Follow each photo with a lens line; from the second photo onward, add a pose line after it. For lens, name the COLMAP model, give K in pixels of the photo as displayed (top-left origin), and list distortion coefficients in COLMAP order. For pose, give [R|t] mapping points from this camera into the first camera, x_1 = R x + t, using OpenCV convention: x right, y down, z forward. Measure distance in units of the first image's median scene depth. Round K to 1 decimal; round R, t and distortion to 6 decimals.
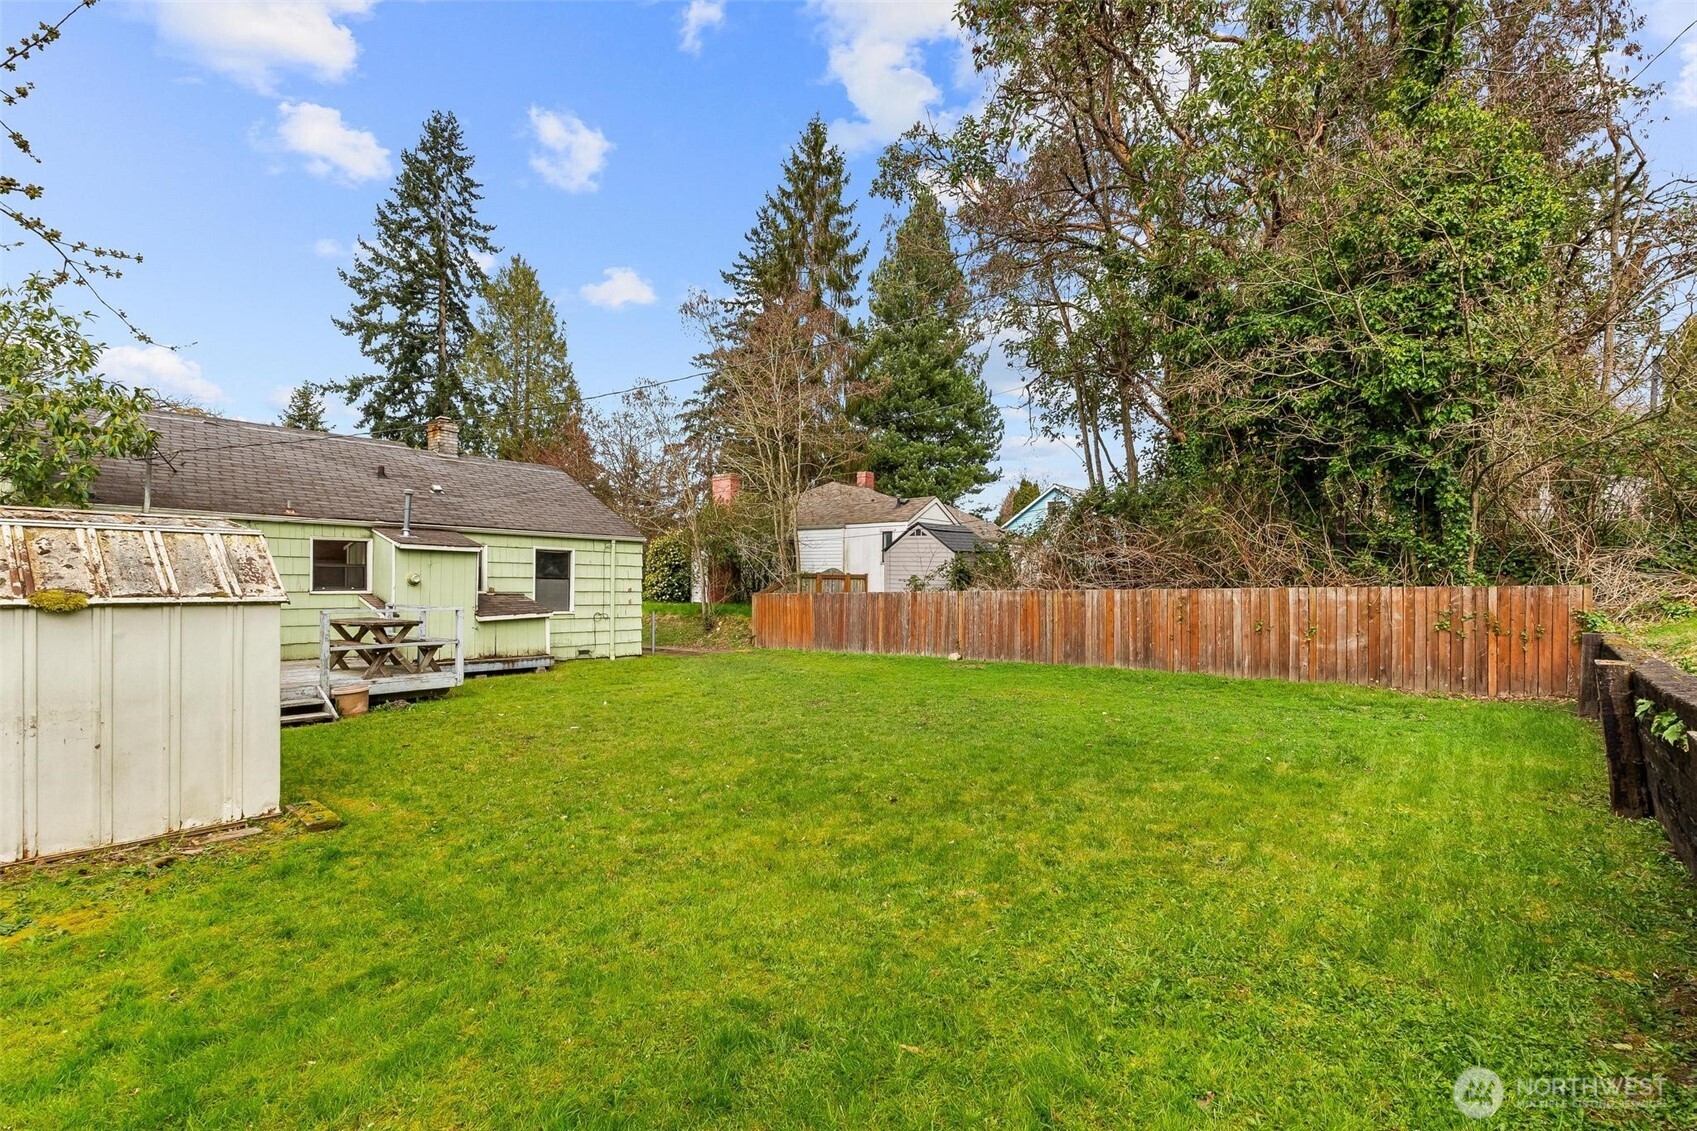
lens RADIAL K [[807.0, 0, 838.8], [0, 807.0, 577.5], [0, 0, 1]] dist [0.003071, 0.001122]
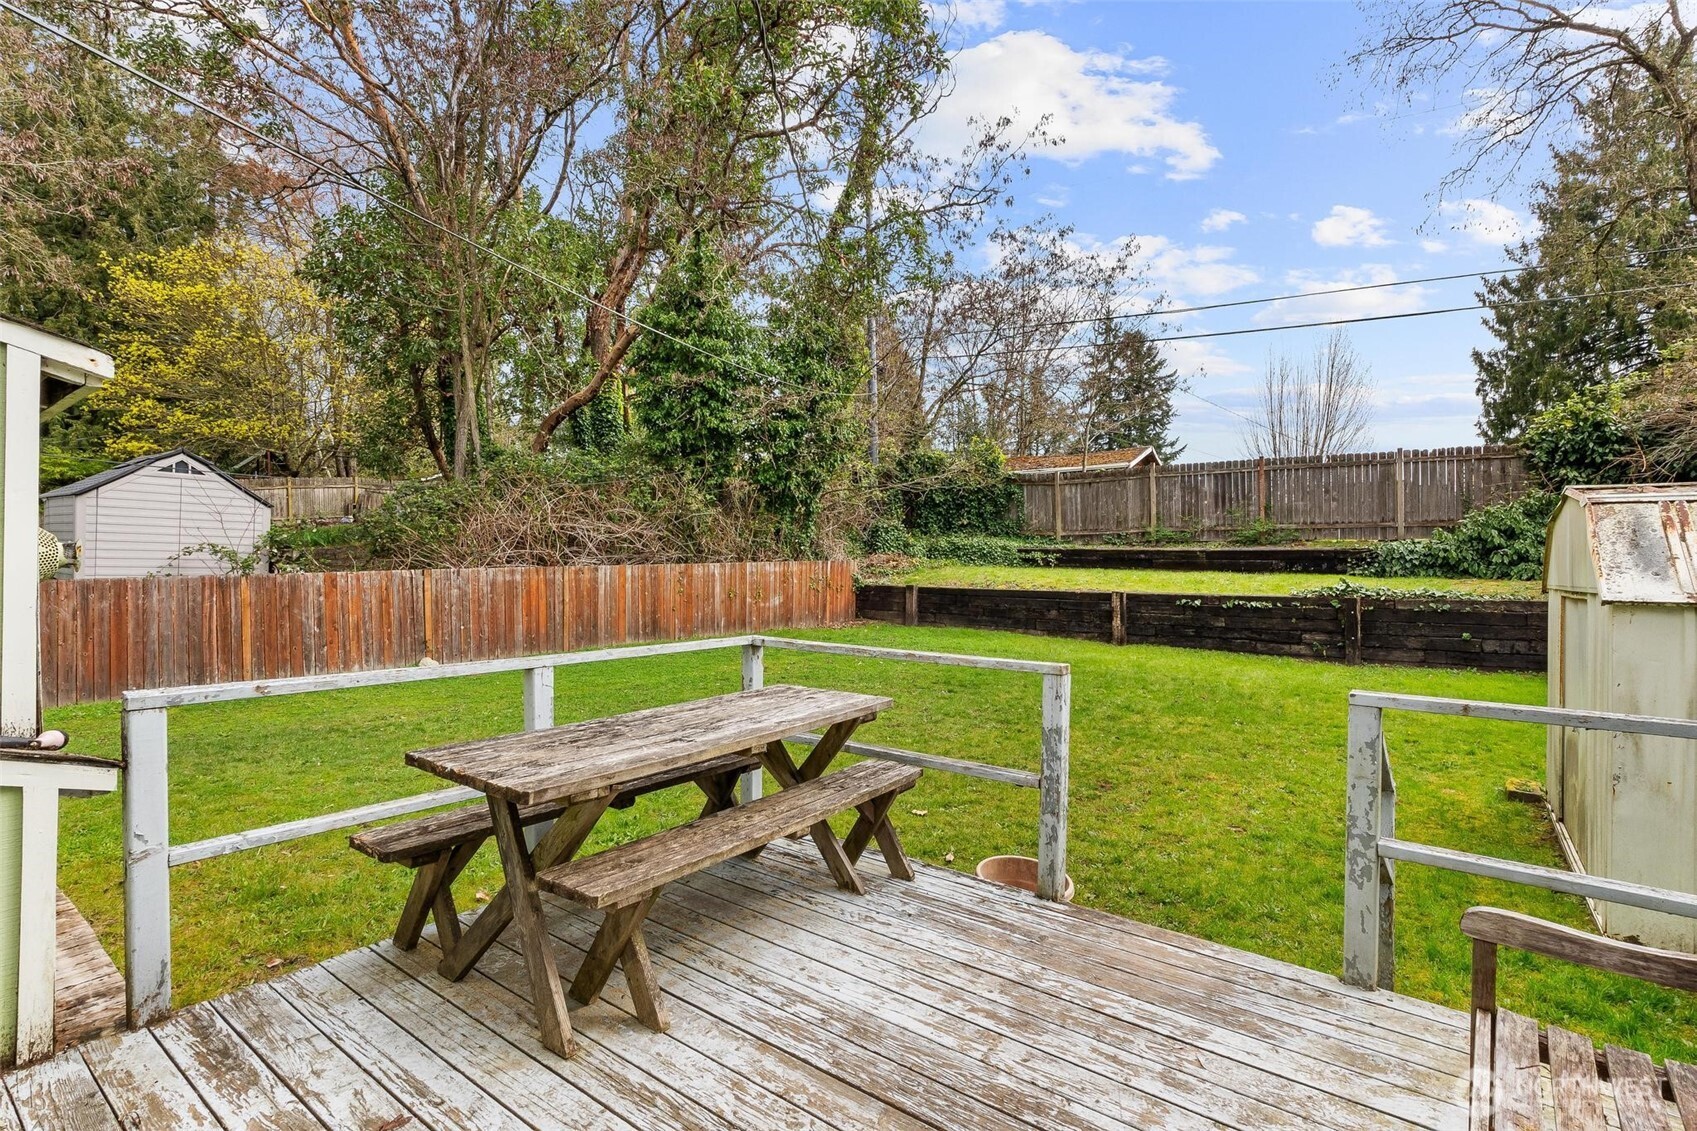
lens RADIAL K [[807.0, 0, 850.2], [0, 807.0, 568.0], [0, 0, 1]] dist [0.003071, 0.001122]
pose [[-0.021499, -0.013512, 0.999678, -0.146644], [-0.010329, 0.999858, 0.013293, 0.000648], [-0.999716, -0.010039, -0.021636, 0.170210]]
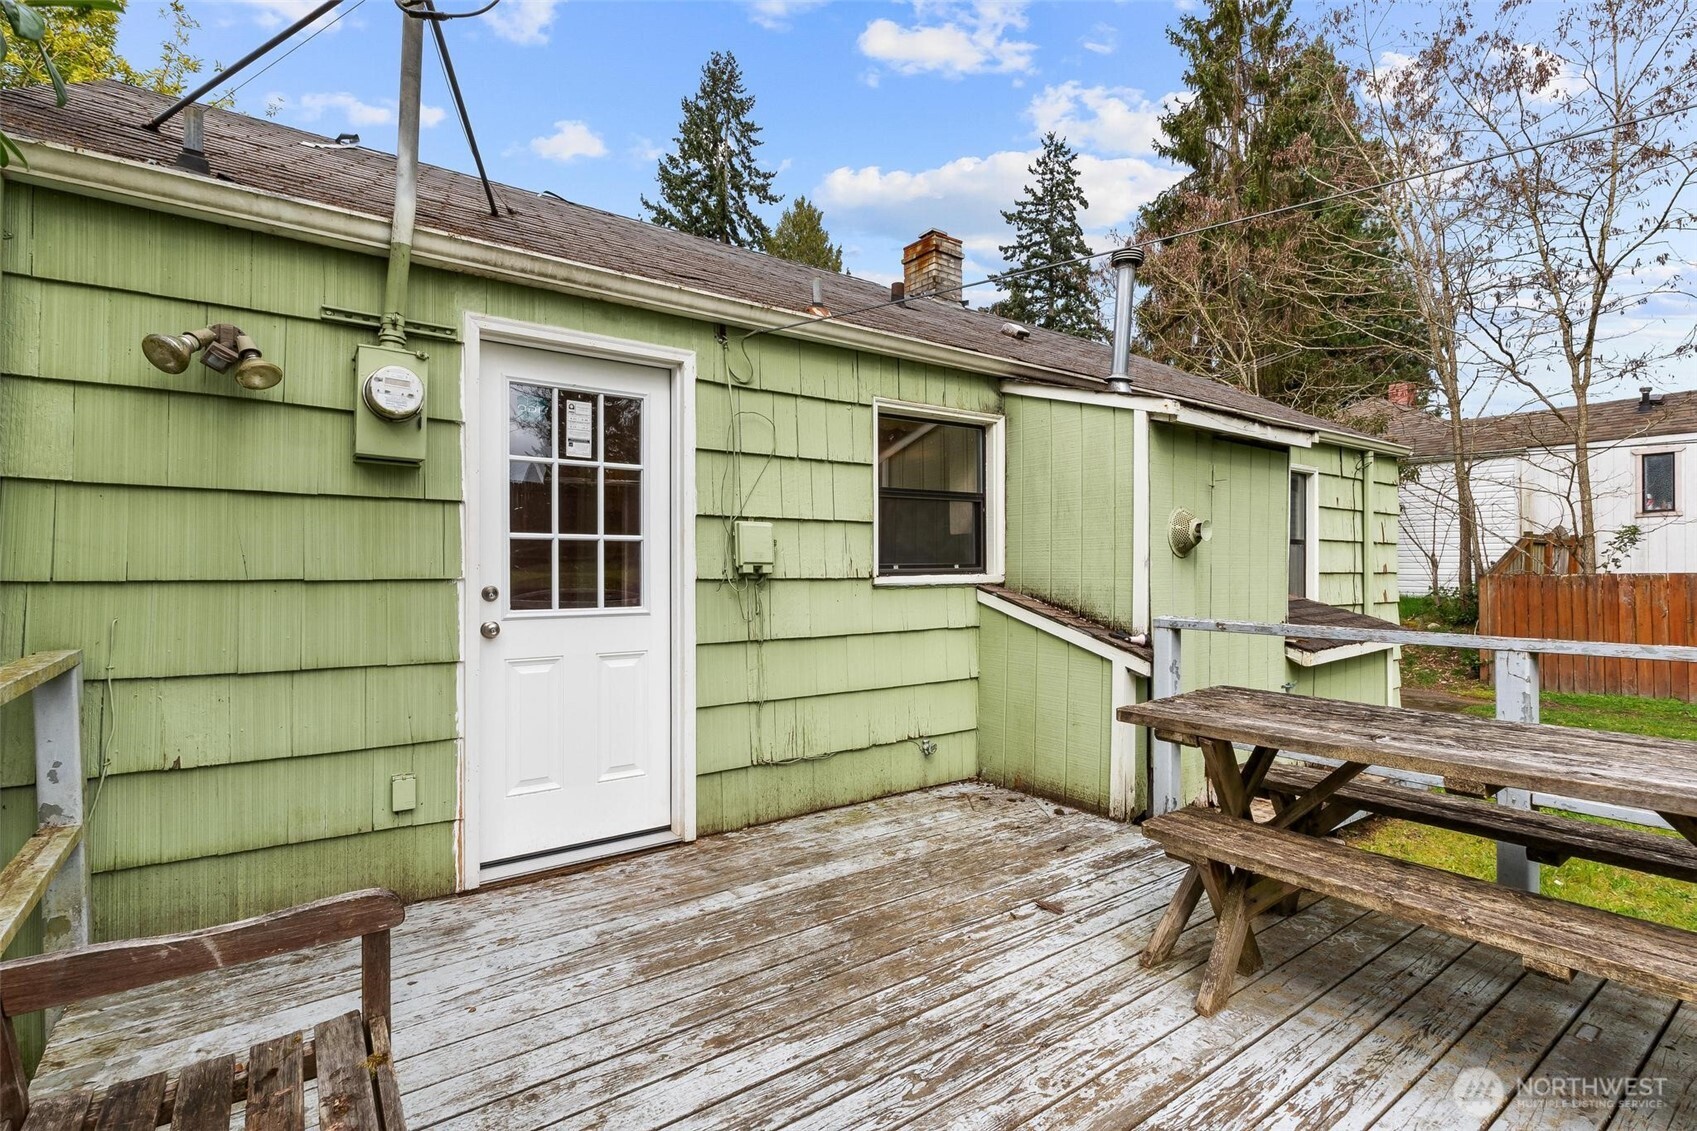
lens RADIAL K [[807.0, 0, 855.2], [0, 807.0, 562.8], [0, 0, 1]] dist [0.003071, 0.001122]
pose [[0.969528, -0.007350, -0.244872, -0.125619], [0.007830, 0.999969, 0.000985, 0.002424], [0.244857, -0.002873, 0.969555, 0.150713]]
